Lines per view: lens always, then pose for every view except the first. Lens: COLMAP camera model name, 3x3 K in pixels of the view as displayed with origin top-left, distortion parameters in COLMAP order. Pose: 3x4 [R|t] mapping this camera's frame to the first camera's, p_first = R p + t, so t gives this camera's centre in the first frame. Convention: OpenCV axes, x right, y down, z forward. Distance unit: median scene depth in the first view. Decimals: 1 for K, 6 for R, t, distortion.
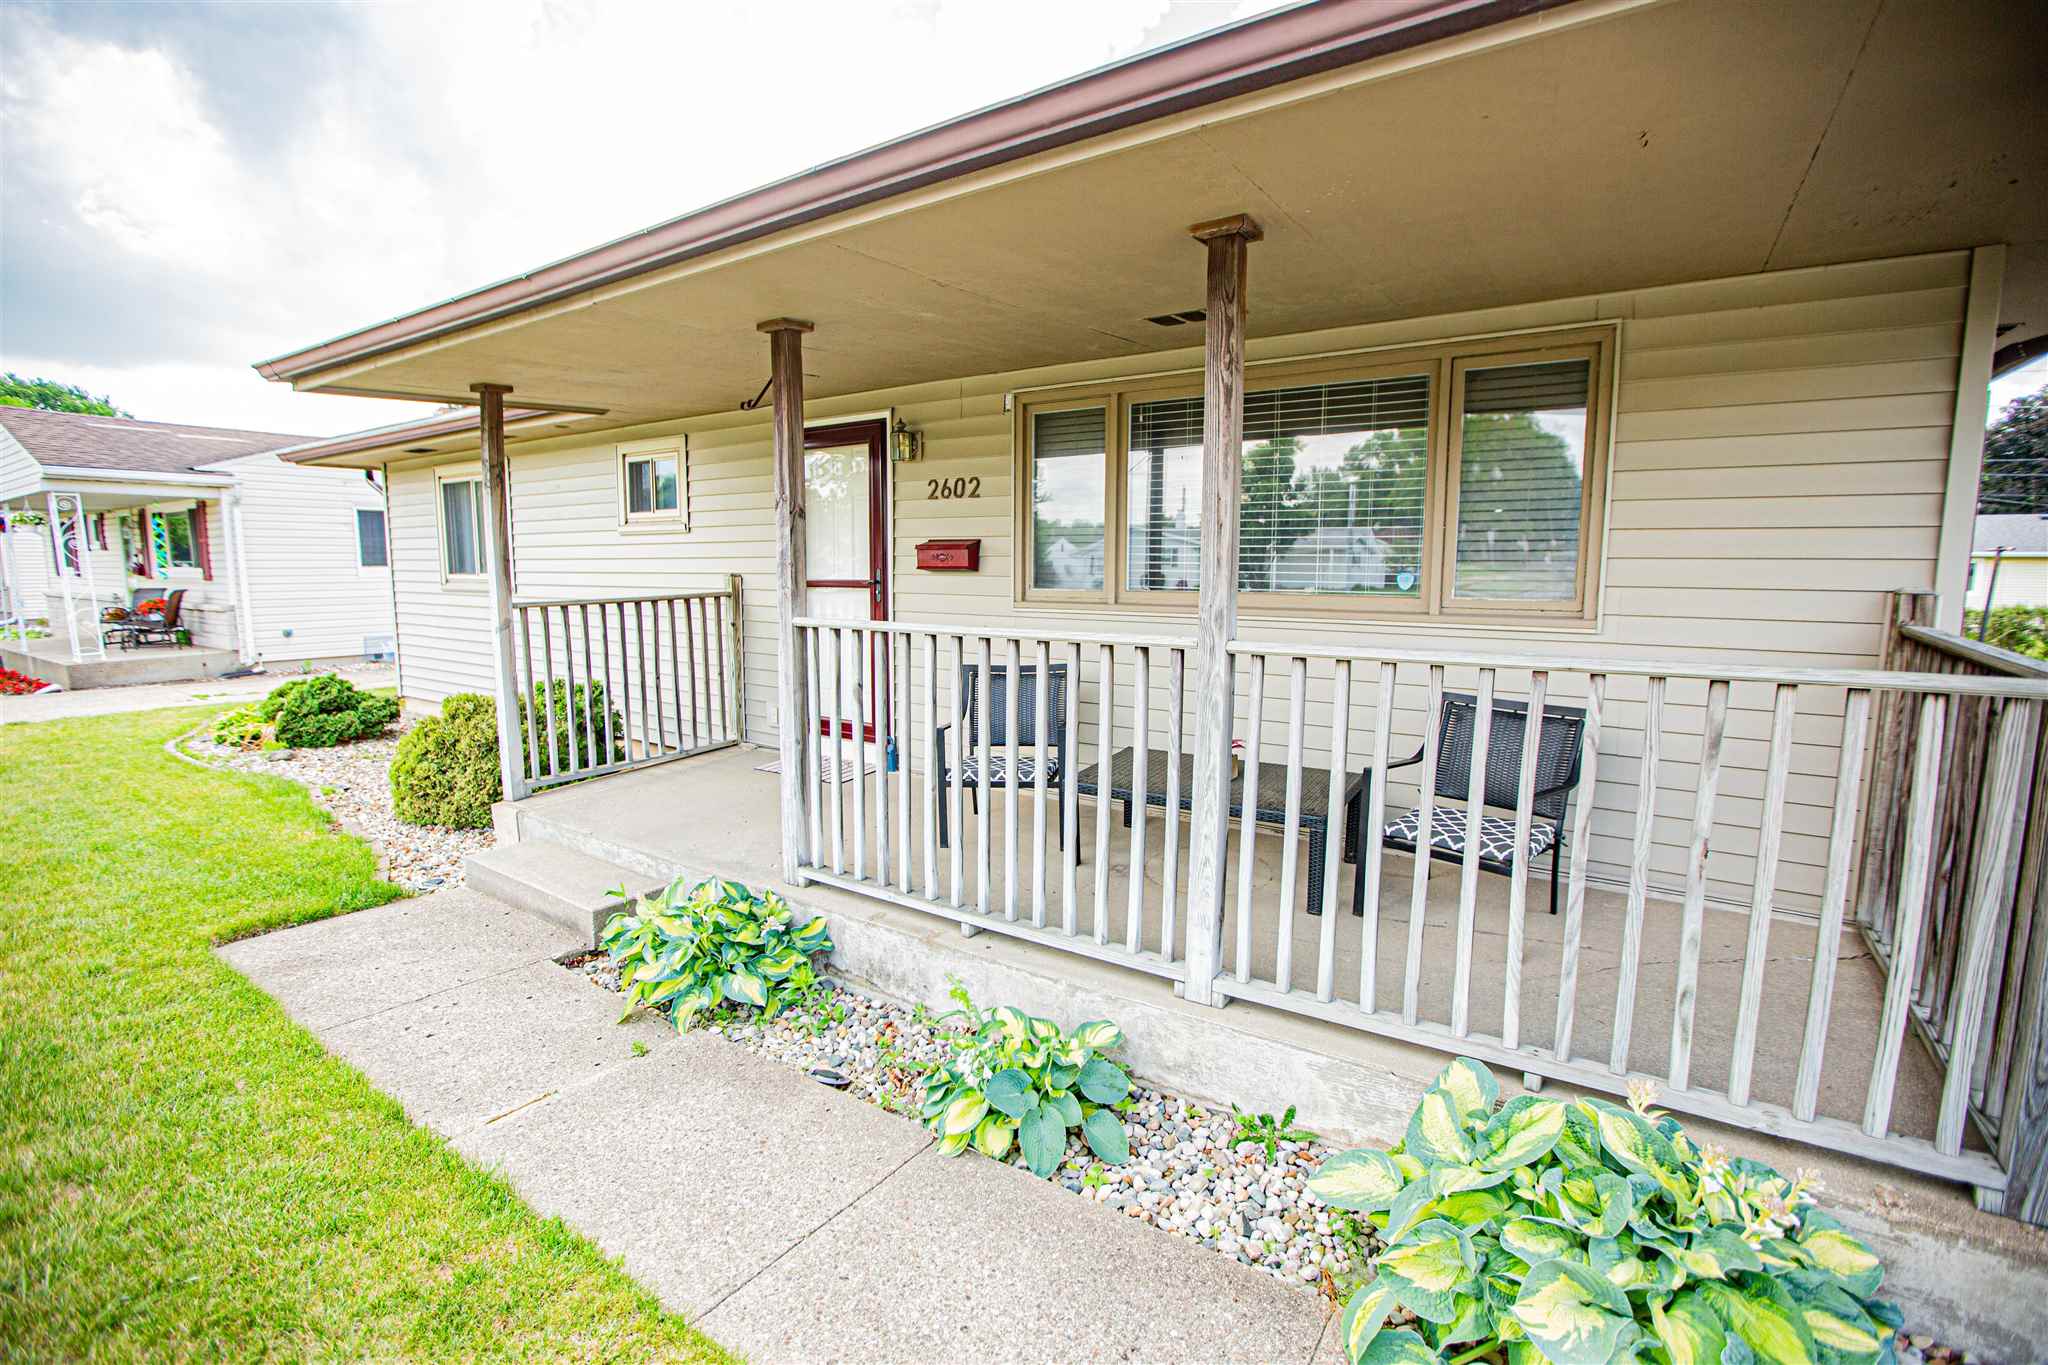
lens RADIAL K [[923.1, 0, 1015.0], [0, 923.1, 683.9], [0, 0, 1]] dist [-0.046621, 0.016323]
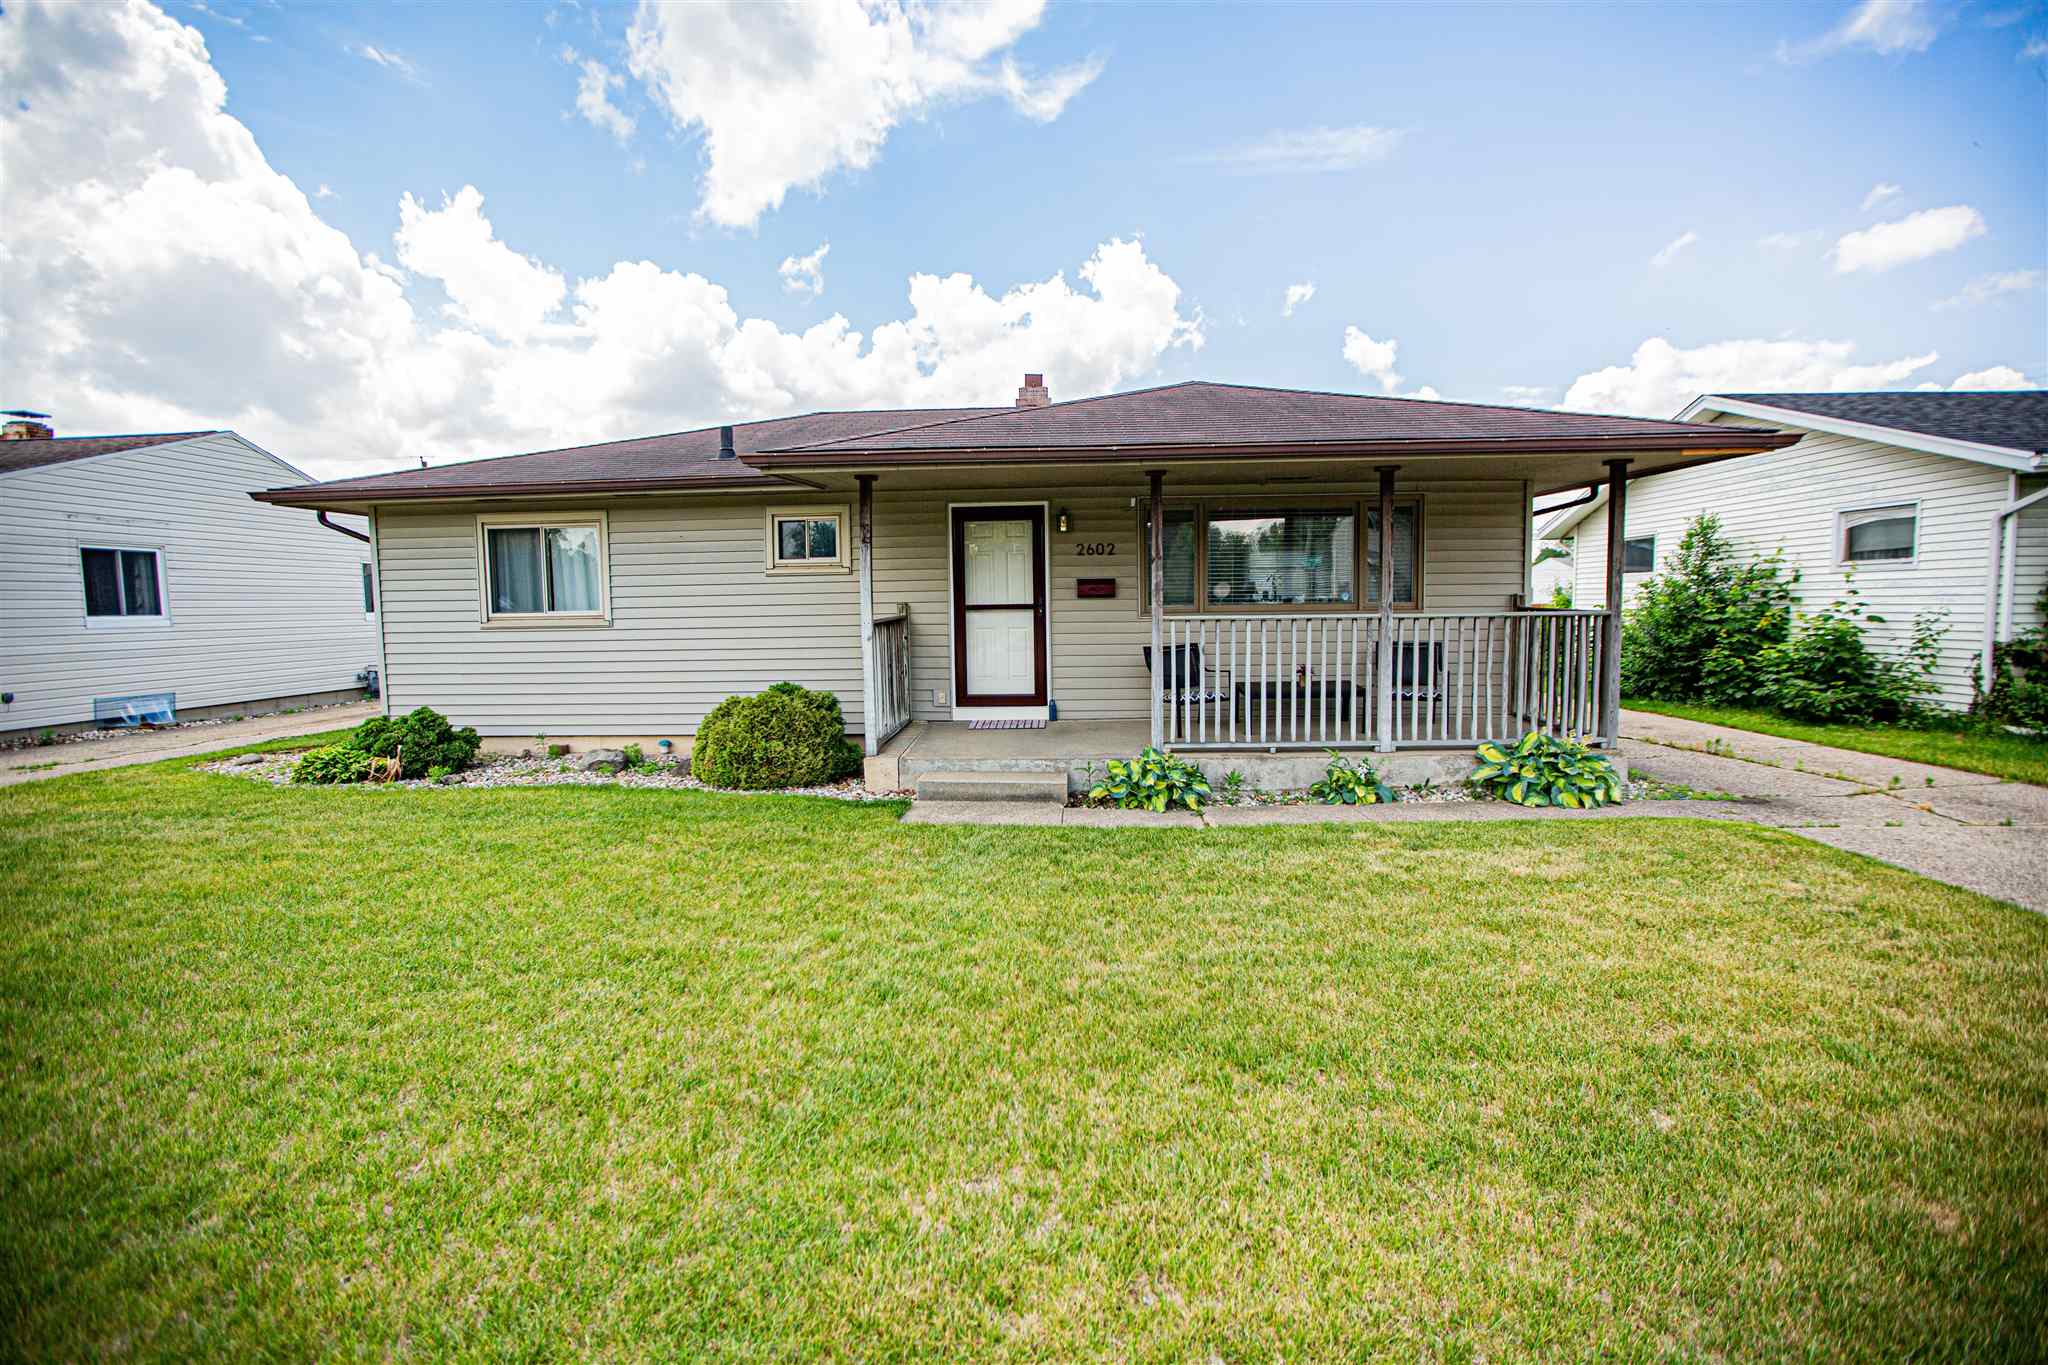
lens RADIAL K [[923.1, 0, 1015.0], [0, 923.1, 683.9], [0, 0, 1]] dist [-0.046621, 0.016323]
pose [[0.856640, -0.060858, 0.512312, -1.085981], [0.084196, 0.996196, -0.022445, 0.064034], [-0.508998, 0.062362, 0.858506, -0.386573]]
